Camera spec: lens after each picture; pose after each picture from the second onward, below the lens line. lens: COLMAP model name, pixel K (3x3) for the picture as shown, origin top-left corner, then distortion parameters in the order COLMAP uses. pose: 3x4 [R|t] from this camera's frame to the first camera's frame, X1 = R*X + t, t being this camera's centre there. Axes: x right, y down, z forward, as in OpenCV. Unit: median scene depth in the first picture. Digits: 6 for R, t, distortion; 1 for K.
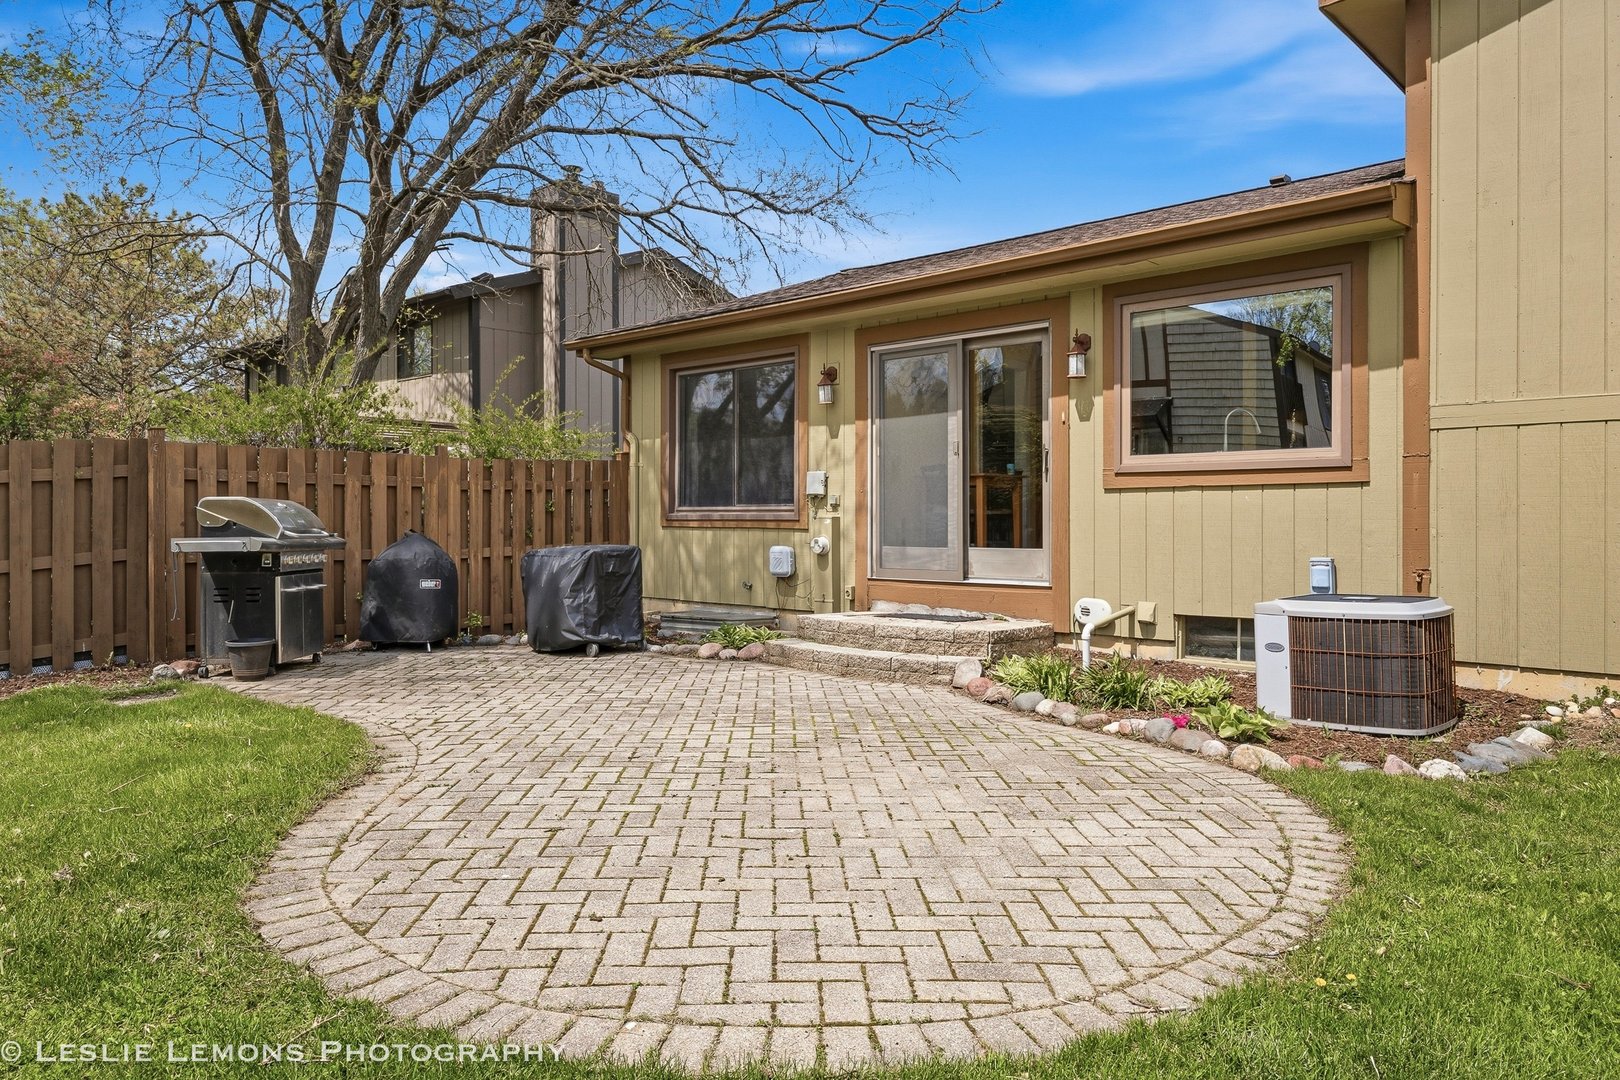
lens RADIAL K [[634.8, 0, 814.3], [0, 634.8, 535.5], [0, 0, 1]] dist [-0.000261, -0.000139]
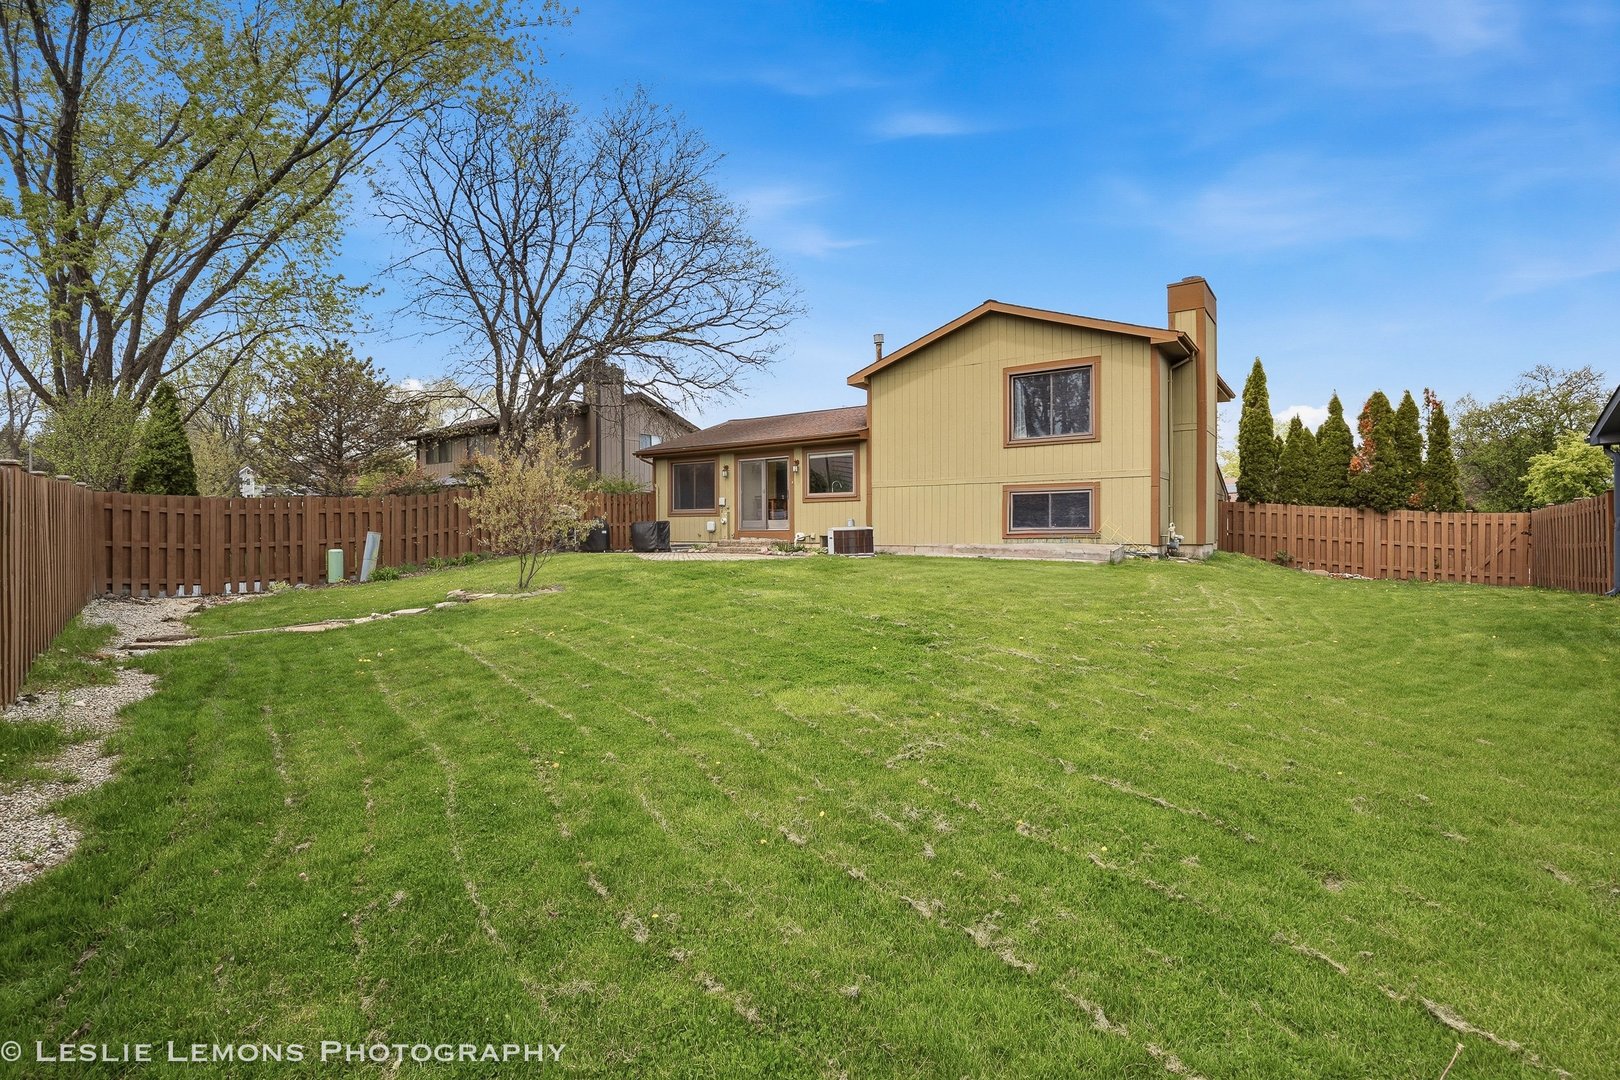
lens RADIAL K [[634.8, 0, 814.3], [0, 634.8, 535.5], [0, 0, 1]] dist [-0.000261, -0.000139]
pose [[0.984616, -0.011745, 0.174334, -0.103247], [0.018571, 0.999121, -0.037576, 0.226613], [-0.173740, 0.040236, 0.983969, -2.305961]]
